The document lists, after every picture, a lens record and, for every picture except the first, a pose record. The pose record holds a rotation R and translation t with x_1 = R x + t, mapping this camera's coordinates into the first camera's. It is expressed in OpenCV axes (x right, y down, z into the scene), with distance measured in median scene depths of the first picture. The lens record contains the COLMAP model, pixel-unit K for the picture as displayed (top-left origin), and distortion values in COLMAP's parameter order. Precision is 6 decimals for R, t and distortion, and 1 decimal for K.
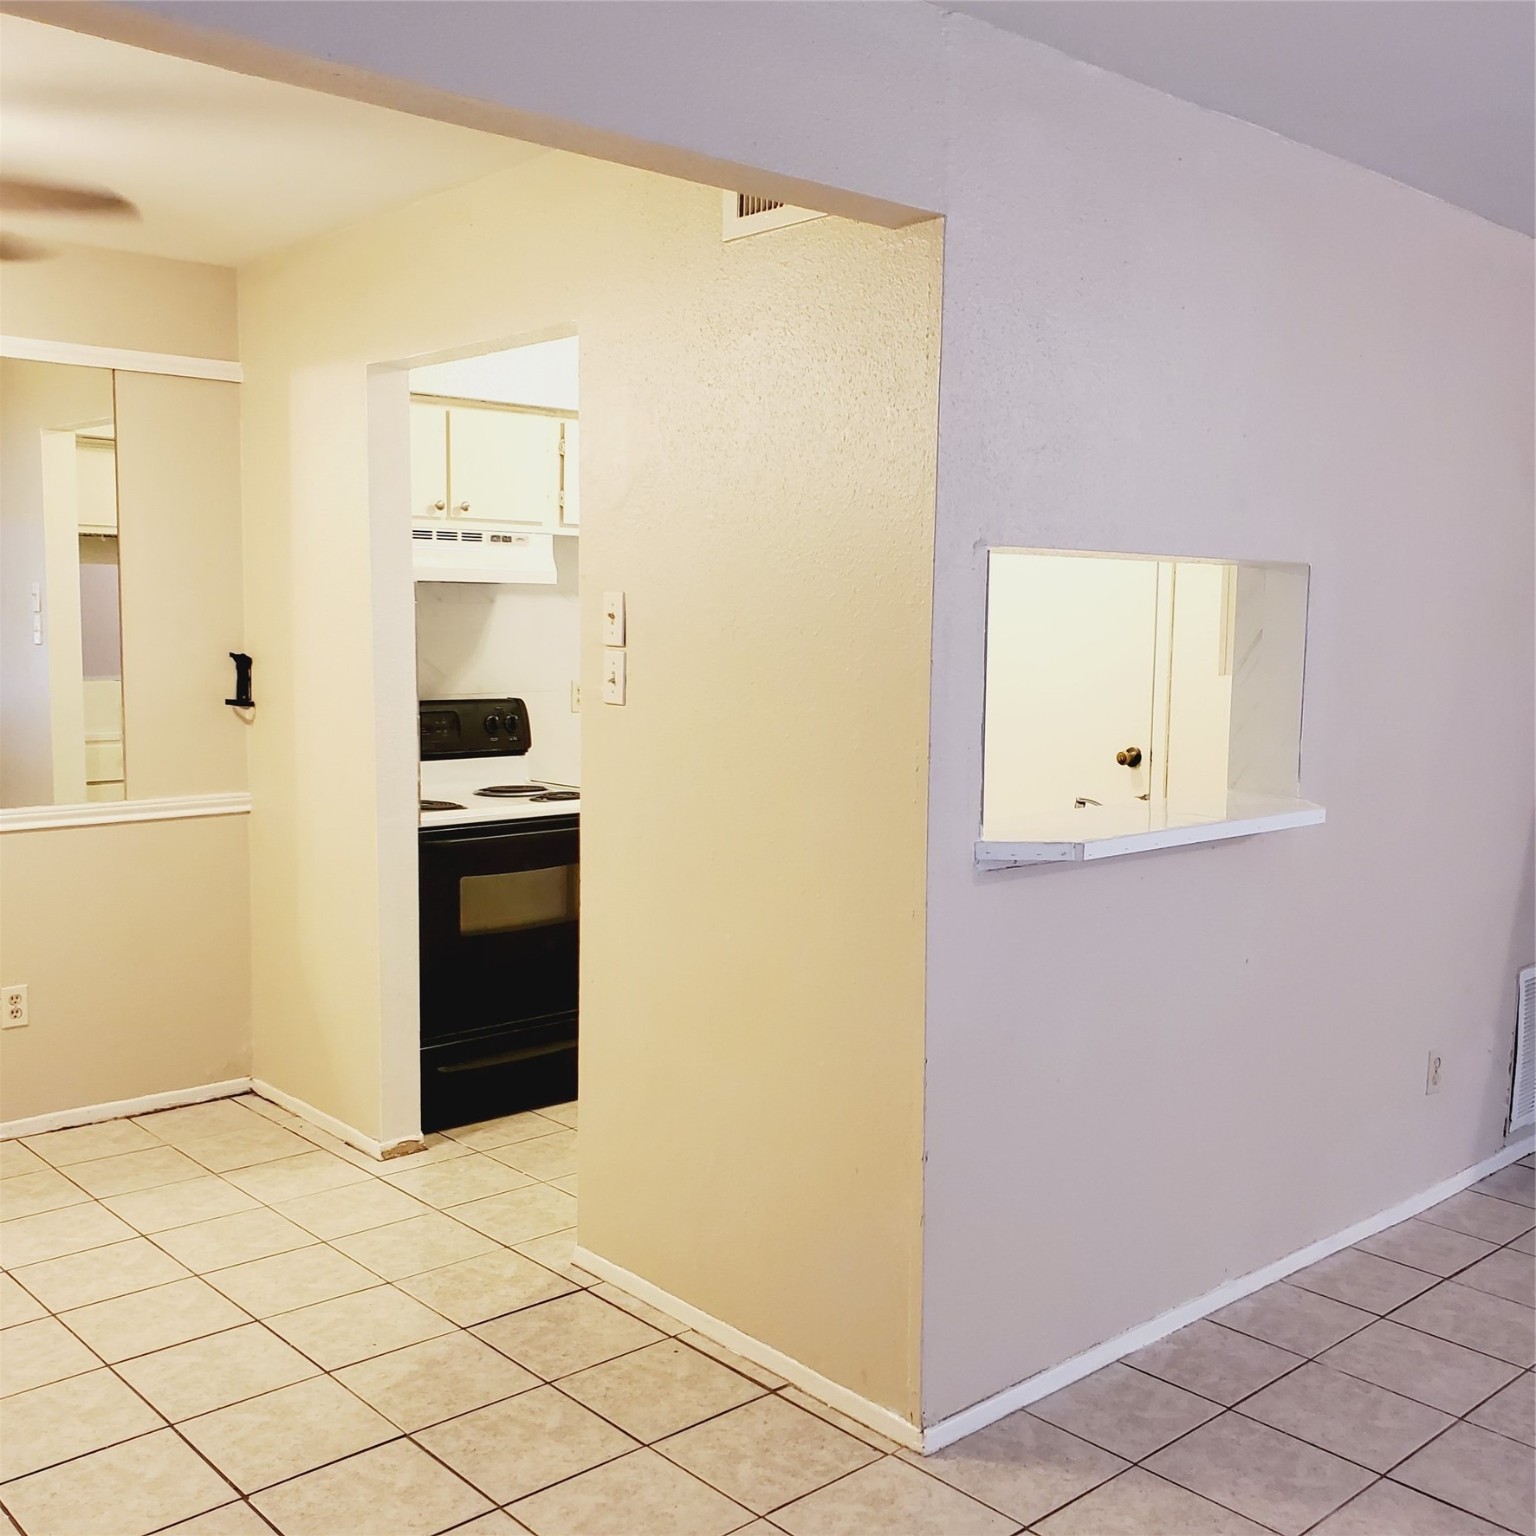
lens RADIAL K [[1561.6, 0, 768.0], [0, 1561.6, 768.0], [0, 0, 1]] dist [0.194600, -0.523007]
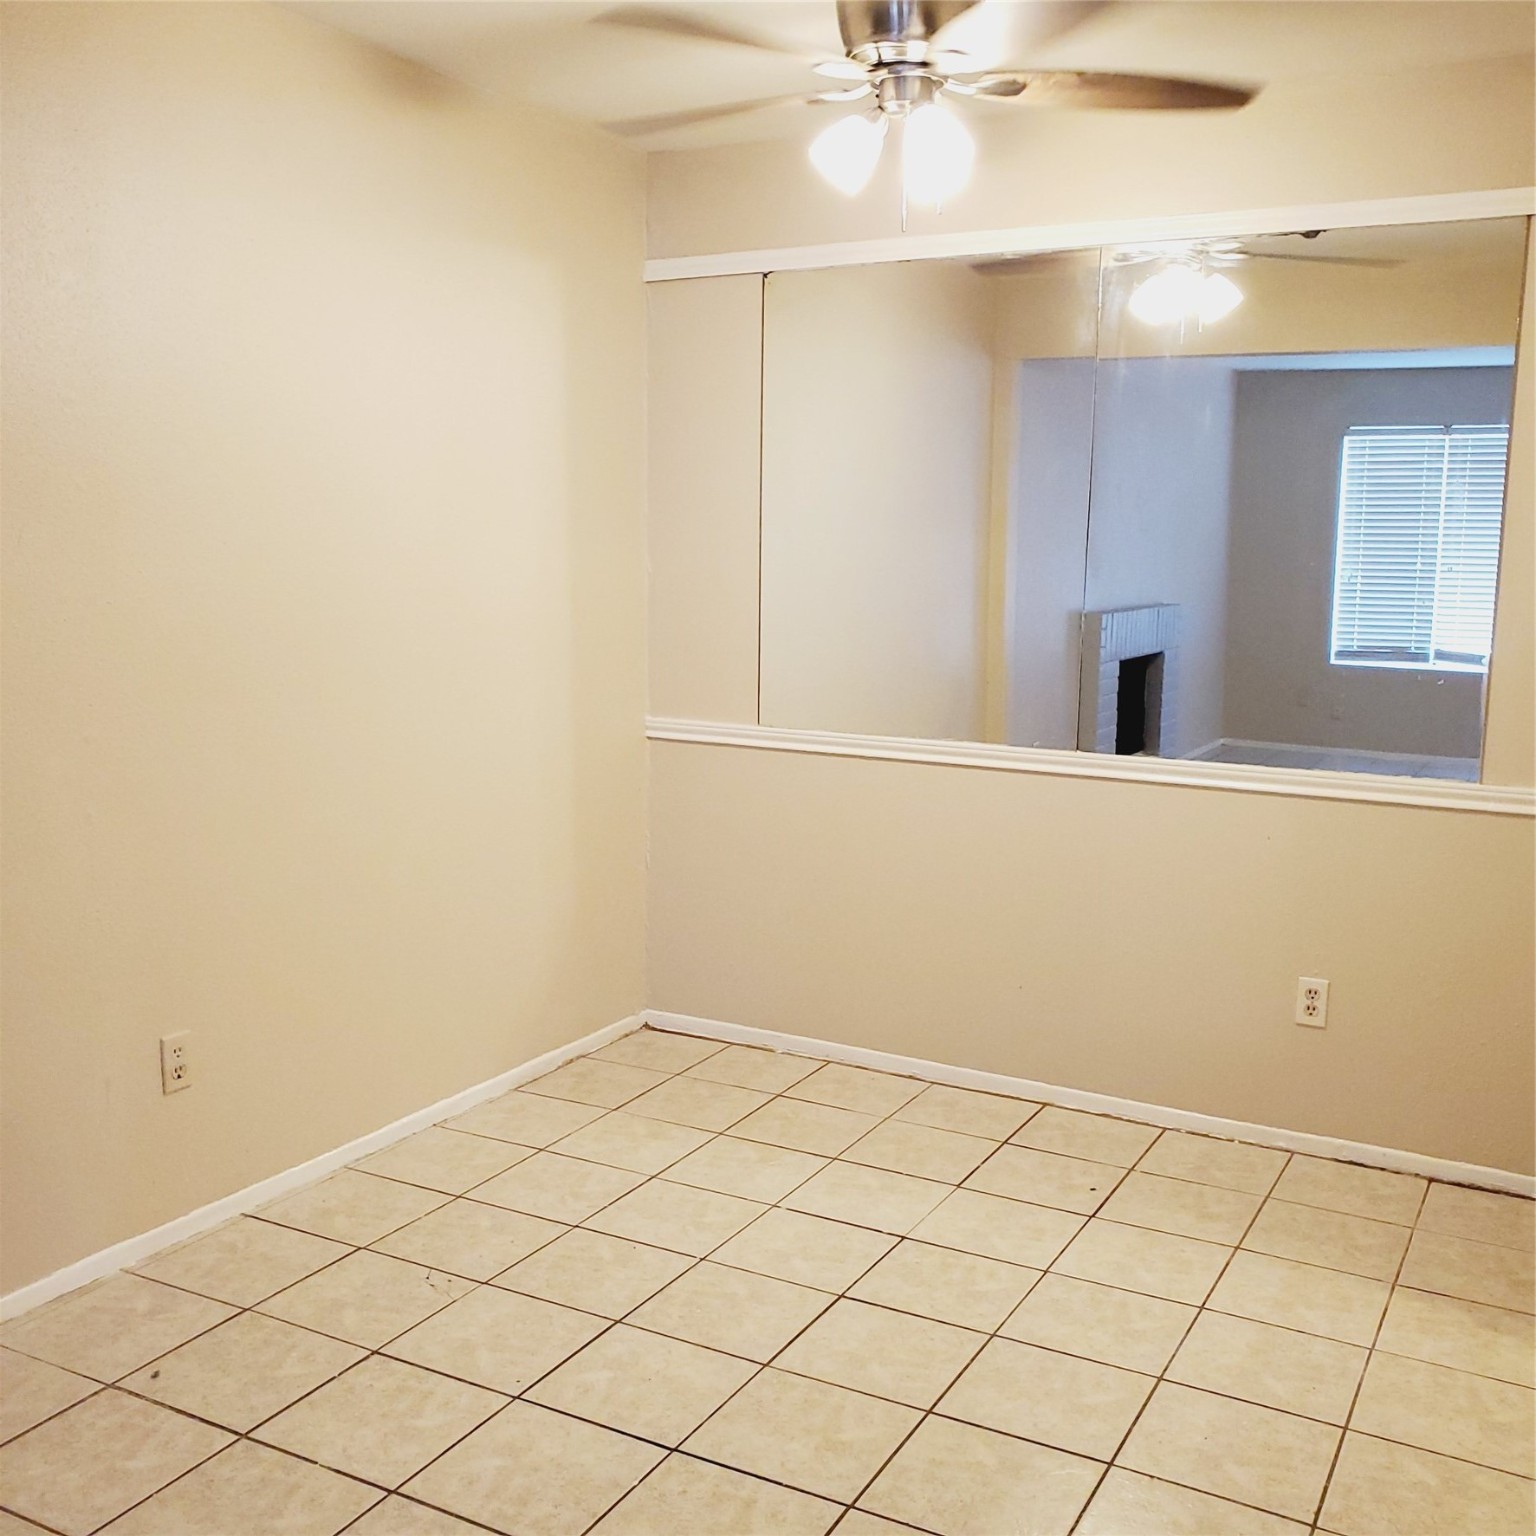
lens RADIAL K [[1606.0, 0, 768.0], [0, 1606.0, 768.0], [0, 0, 1]] dist [-0.005760, 0.037407]
pose [[0.325782, 0.123593, -0.937332, 0.322569], [-0.101264, 0.990277, 0.095379, -0.039700], [0.940006, 0.063845, 0.335130, 0.606955]]
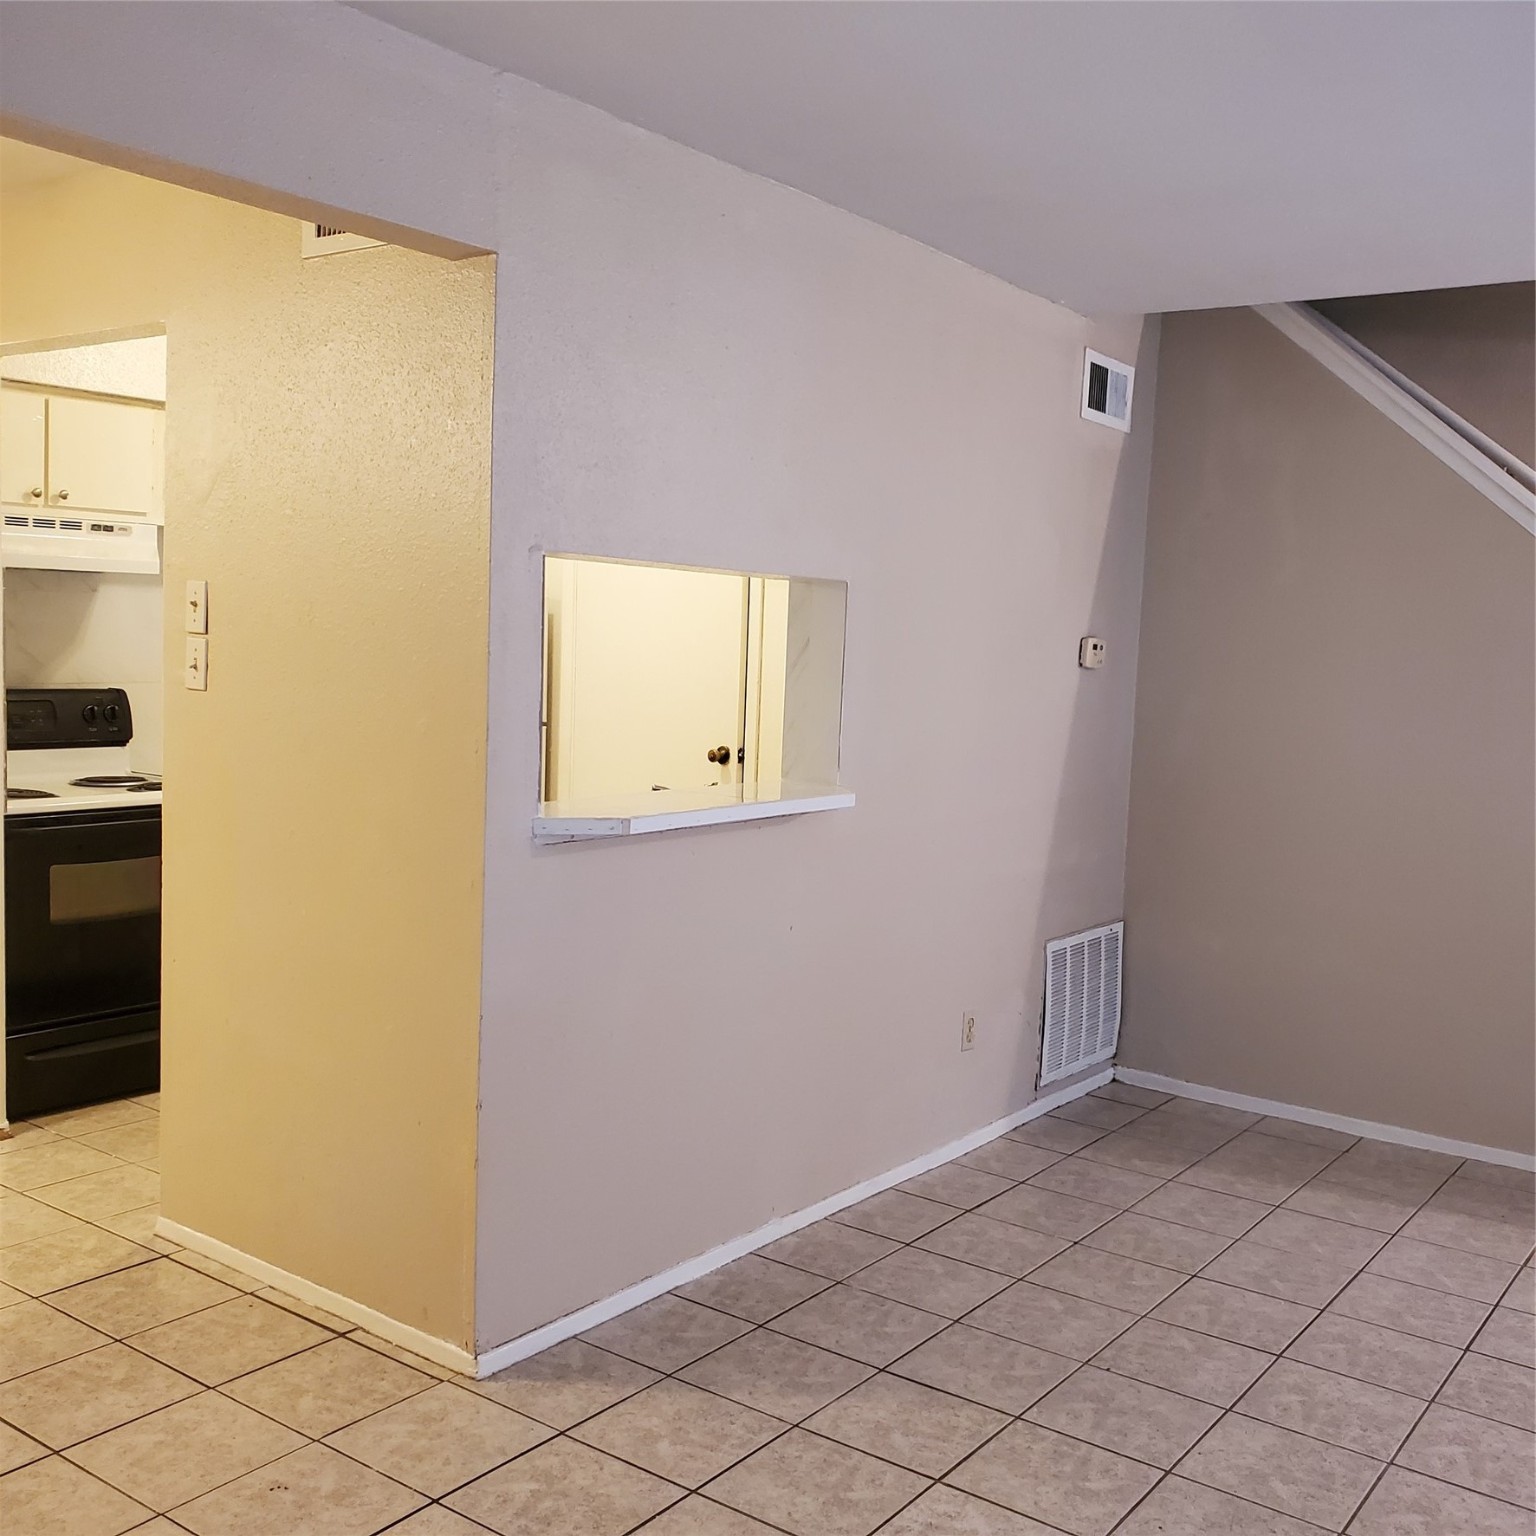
lens RADIAL K [[1606.0, 0, 768.0], [0, 1606.0, 768.0], [0, 0, 1]] dist [-0.005760, 0.037407]
pose [[0.980821, 0.008284, 0.194736, 0.064692], [-0.006836, 0.999944, -0.008104, 0.016145], [-0.194792, 0.006617, 0.980822, -0.108480]]
